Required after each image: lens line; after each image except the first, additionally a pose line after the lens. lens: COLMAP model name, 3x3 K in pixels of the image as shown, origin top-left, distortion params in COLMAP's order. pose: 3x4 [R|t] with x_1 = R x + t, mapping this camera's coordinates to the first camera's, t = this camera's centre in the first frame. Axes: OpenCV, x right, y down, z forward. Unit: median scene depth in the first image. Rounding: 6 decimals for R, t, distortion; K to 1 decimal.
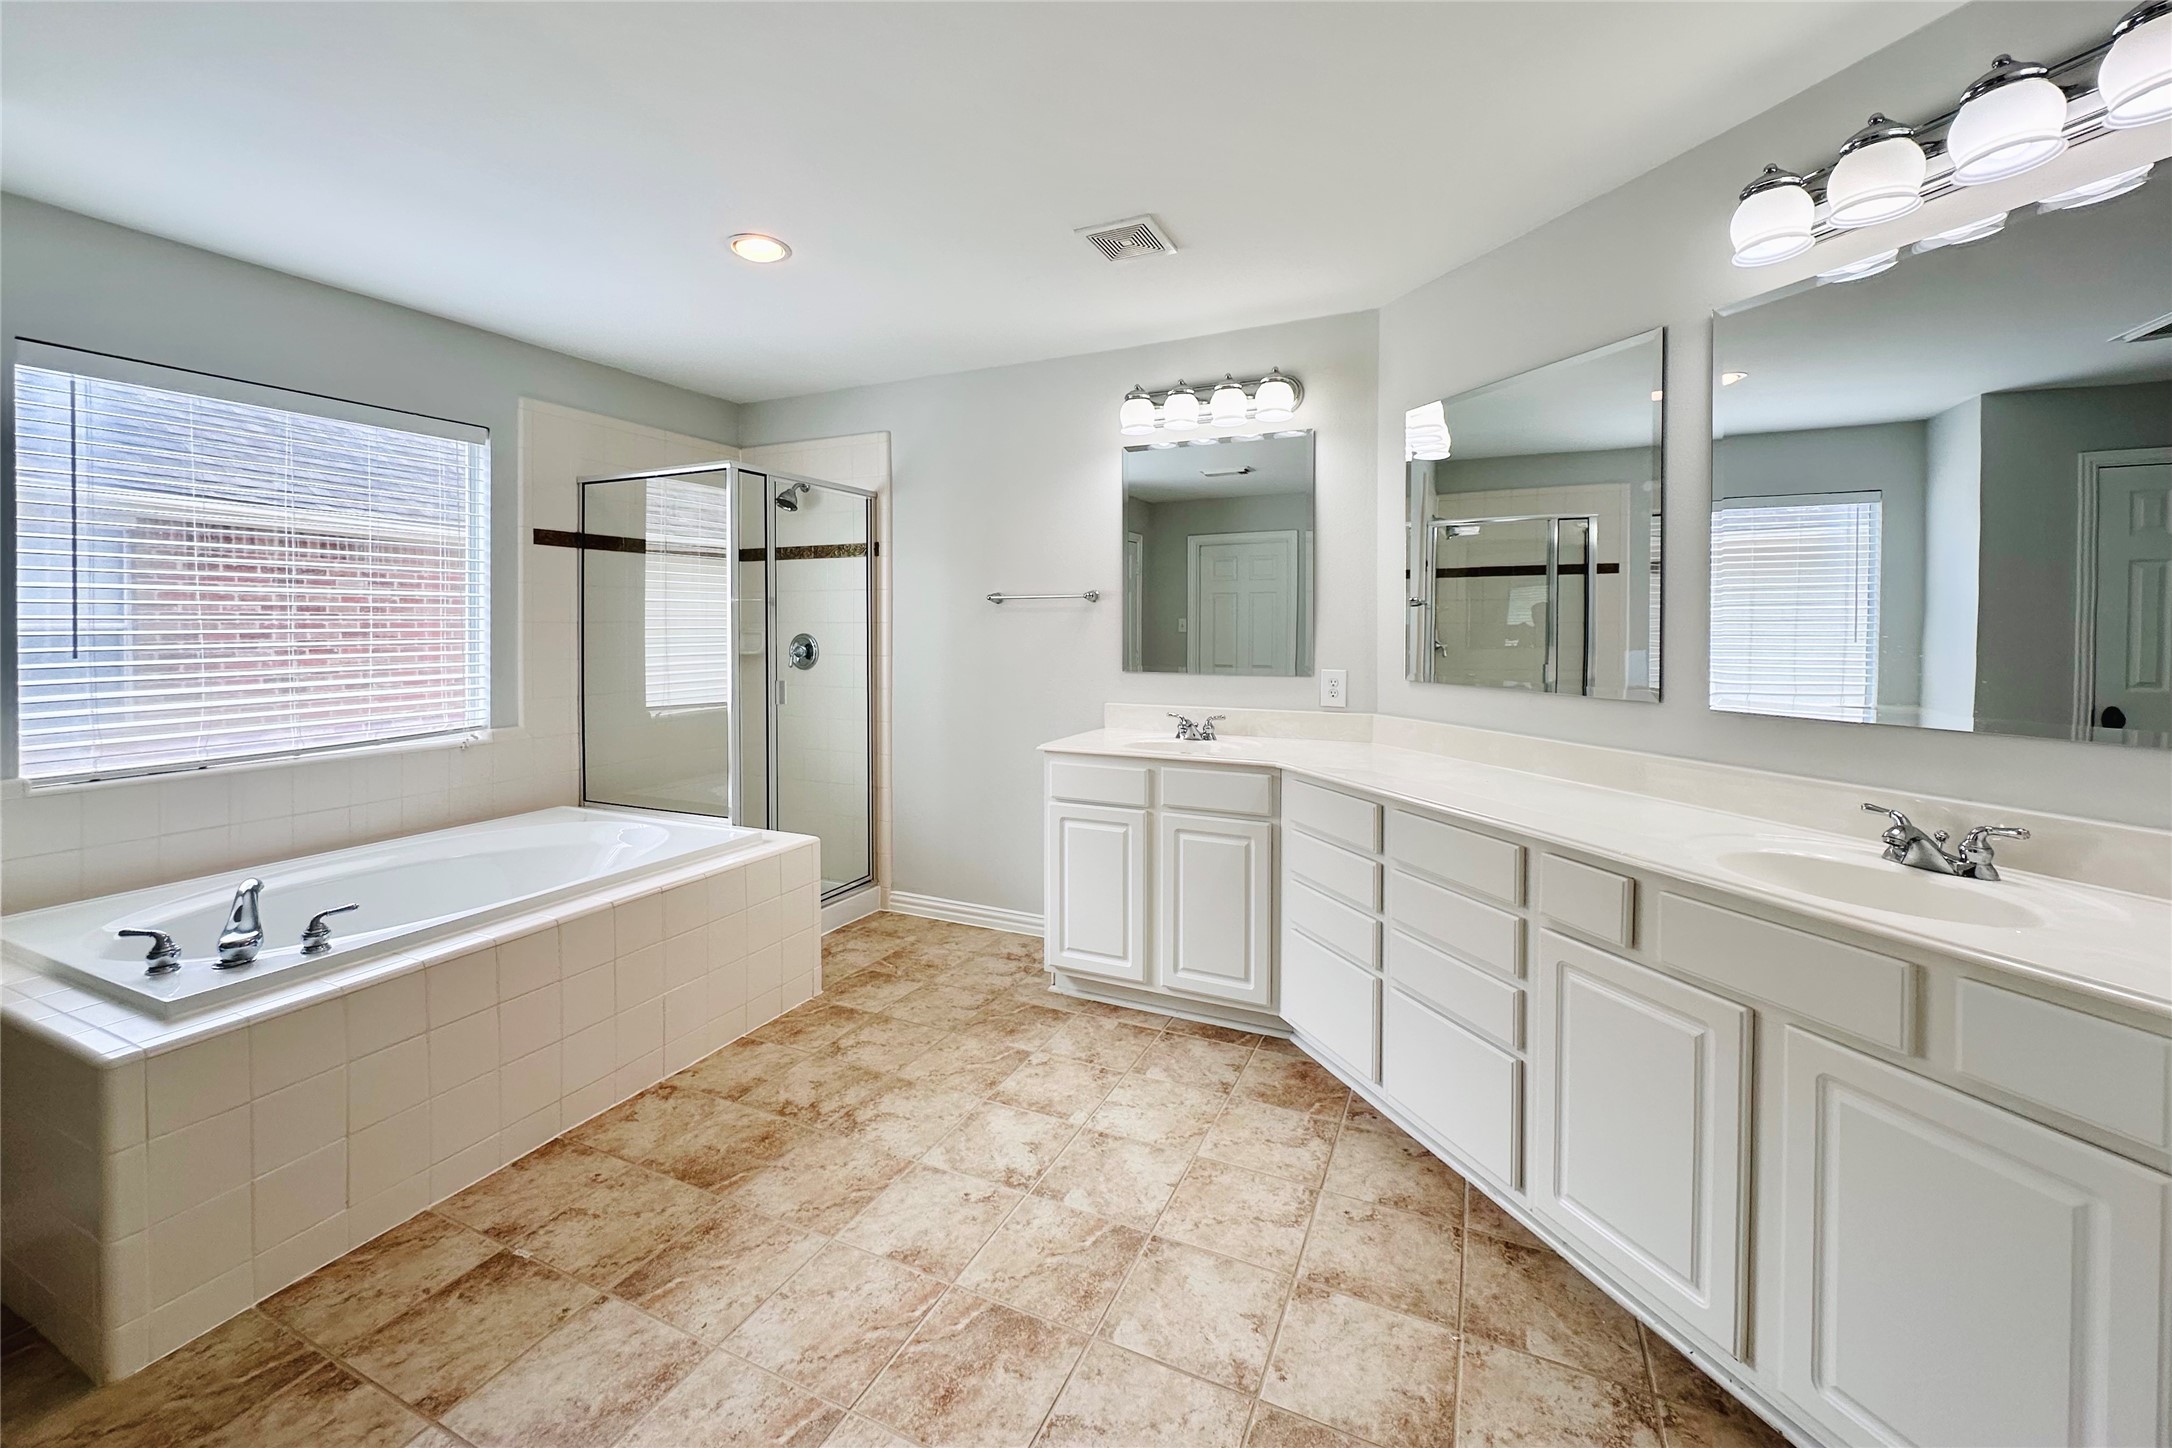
lens RADIAL K [[860.1, 0, 1083.0], [0, 860.1, 637.8], [0, 0, 1]] dist [-0.003358, 0.000543]
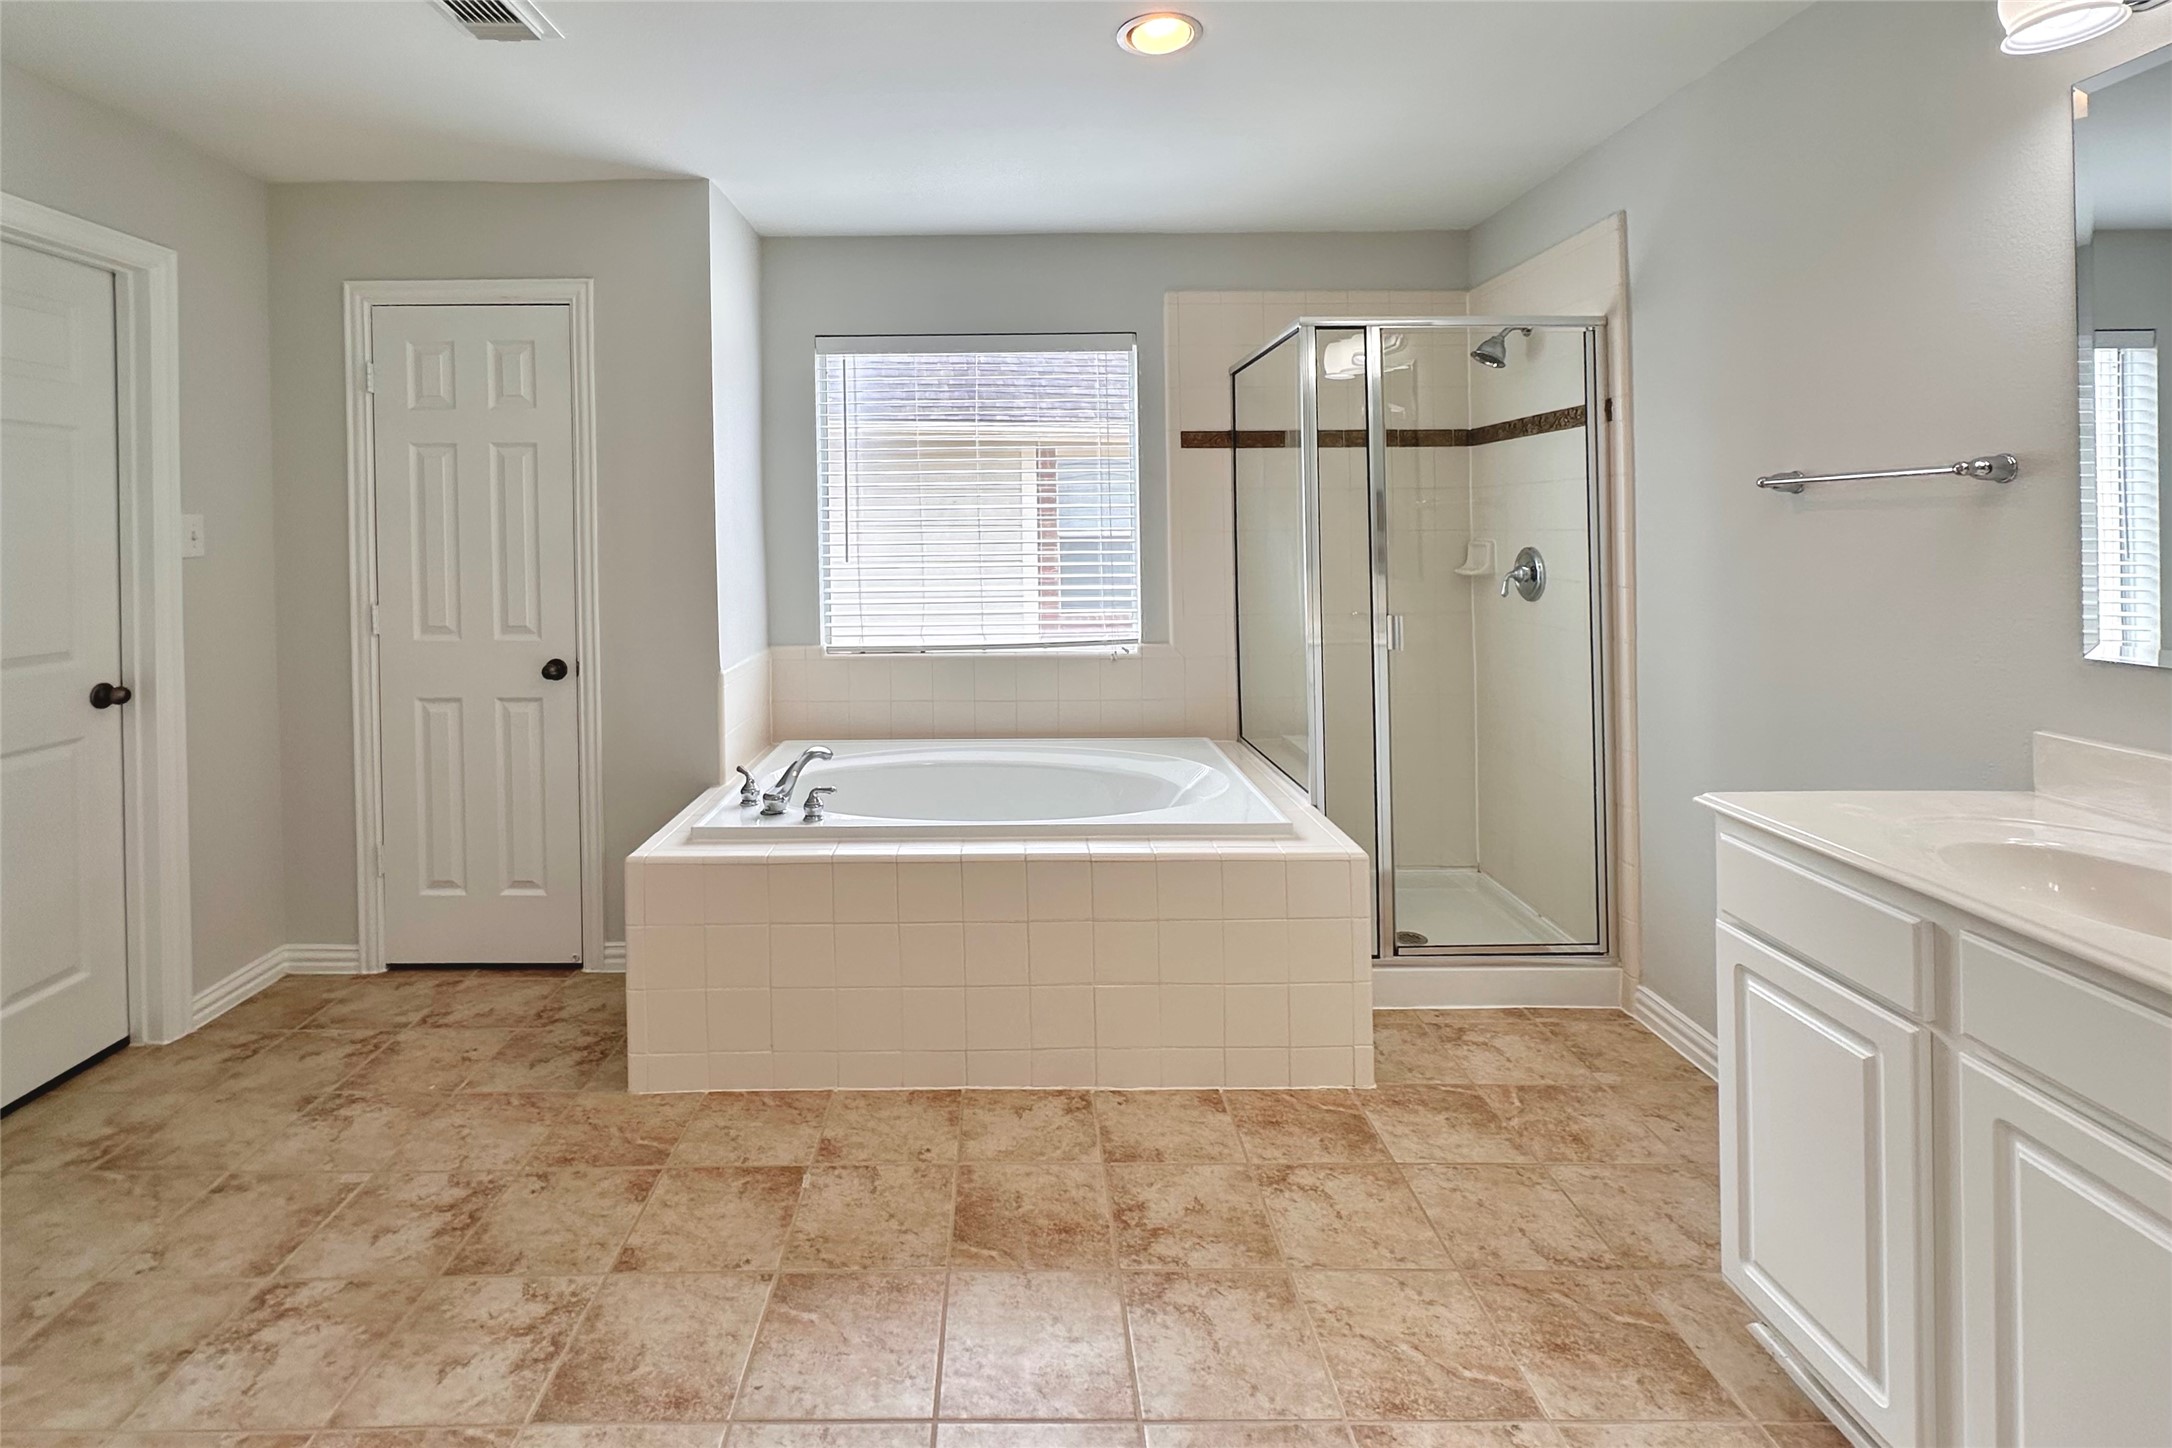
lens RADIAL K [[999.2, 0, 1027.5], [0, 999.2, 534.4], [0, 0, 1]] dist [-0.003514, 0.000842]
pose [[0.430024, 0.001066, -0.902817, 0.351325], [-0.008325, 0.999961, -0.002785, -0.016081], [0.902779, 0.008714, 0.430017, 0.526527]]
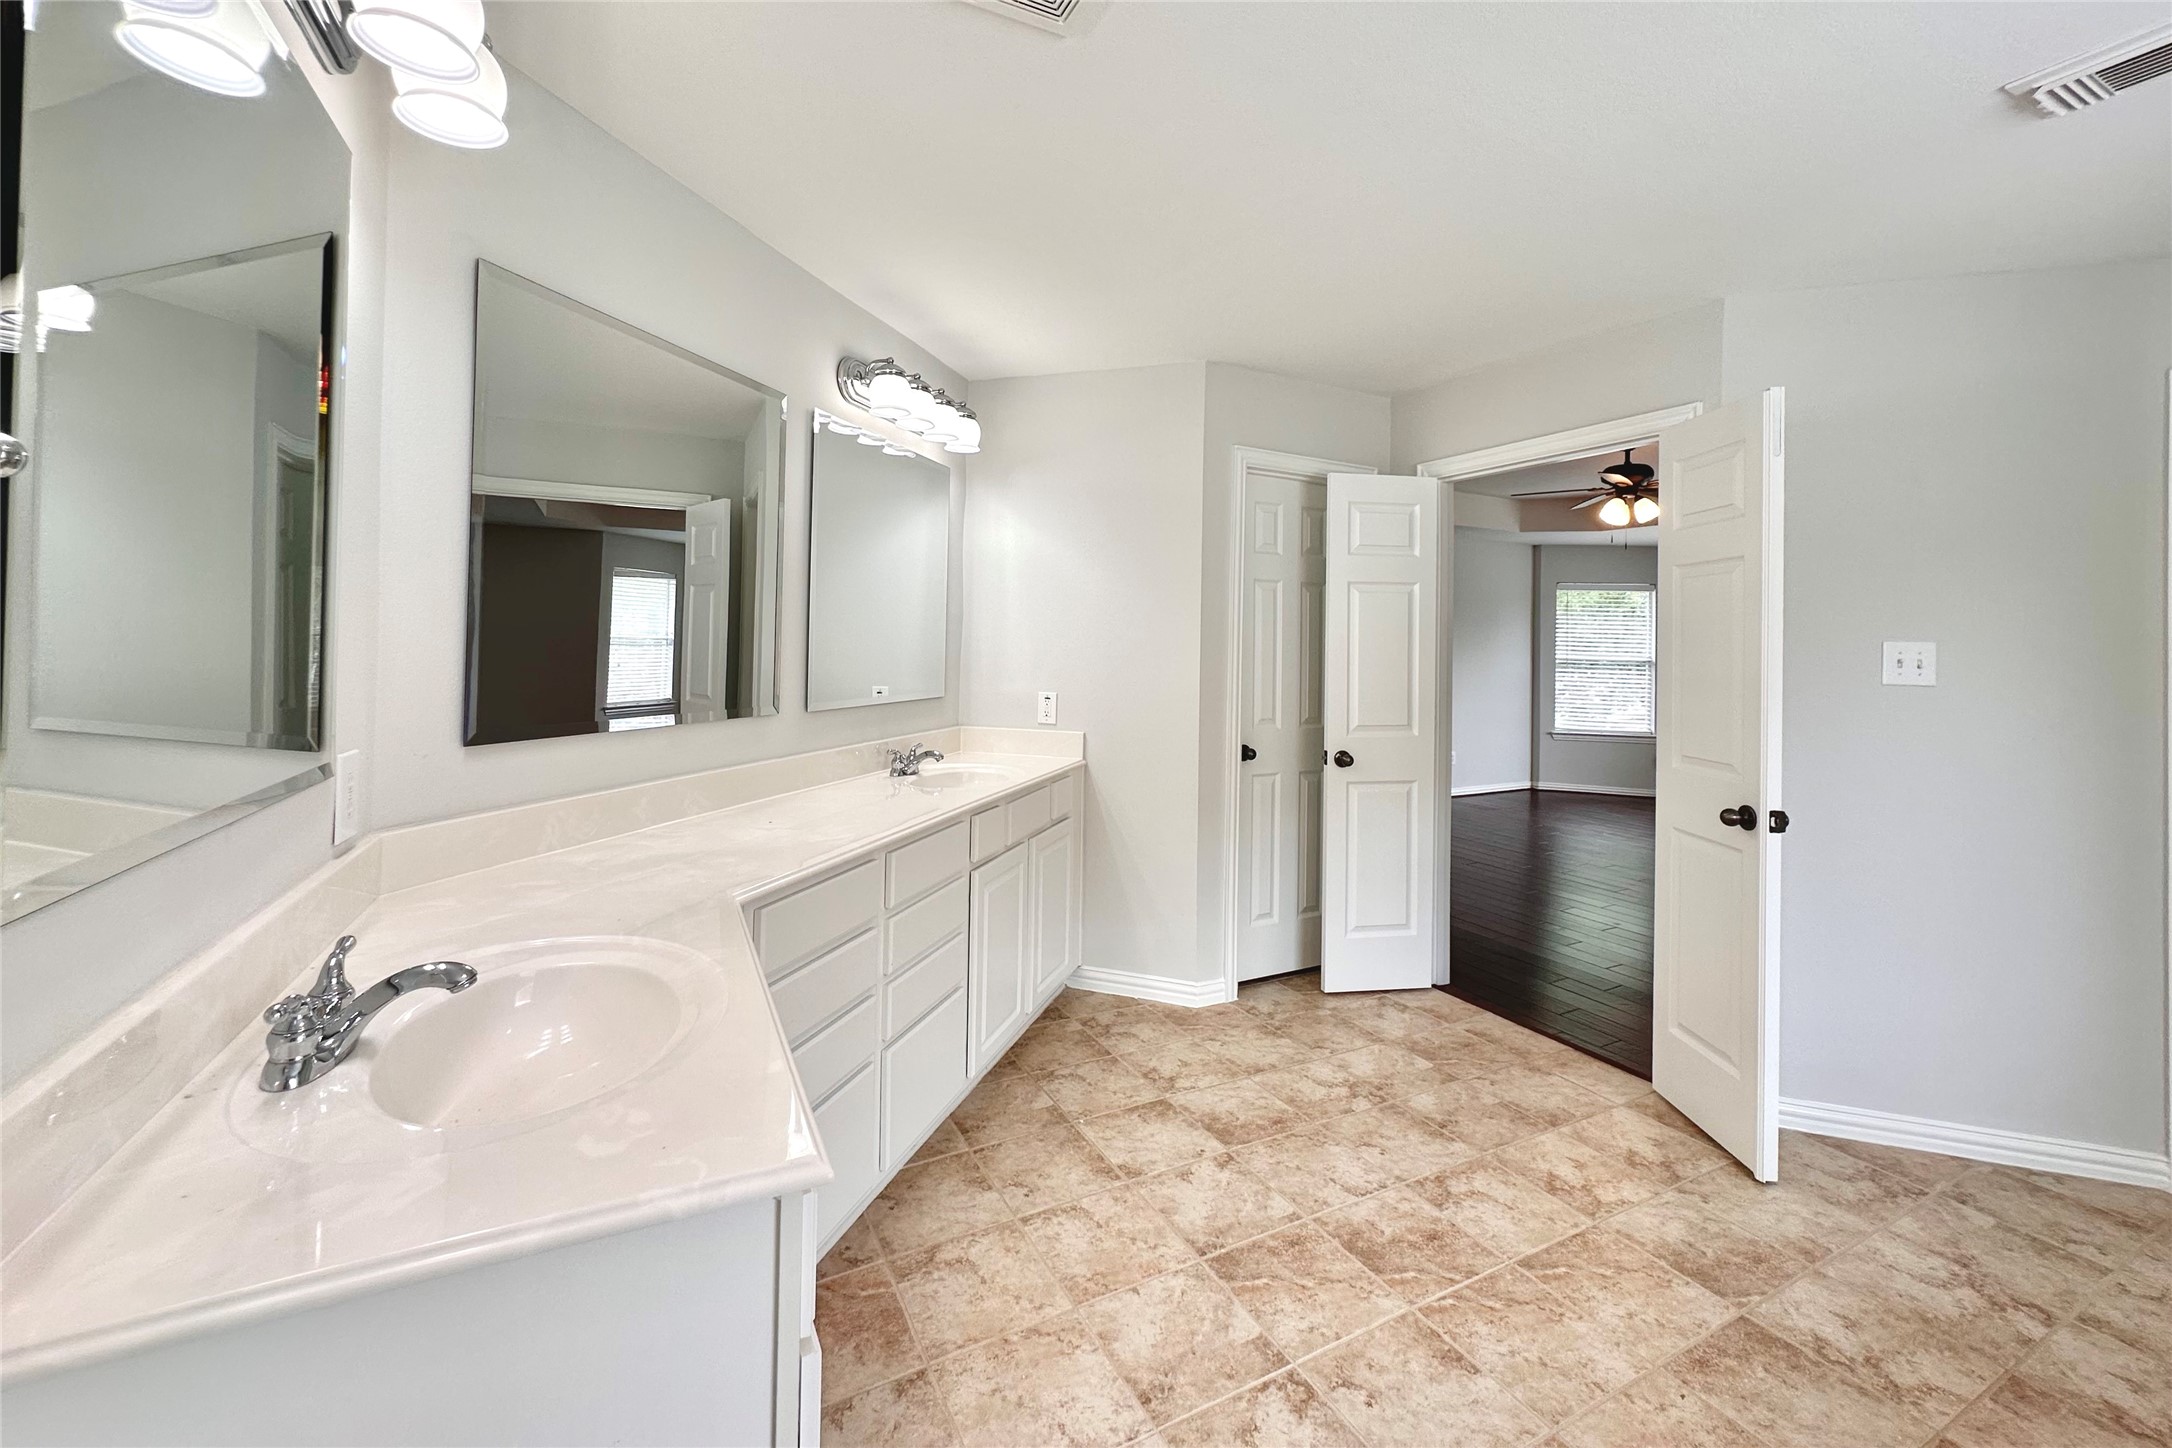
lens RADIAL K [[860.1, 0, 1056.3], [0, 860.1, 635.5], [0, 0, 1]] dist [-0.003358, 0.000543]
pose [[-0.774628, -0.008350, 0.632362, -0.321534], [-0.007182, 0.999965, 0.004407, -0.041677], [-0.632376, -0.001128, -0.774661, 1.426423]]
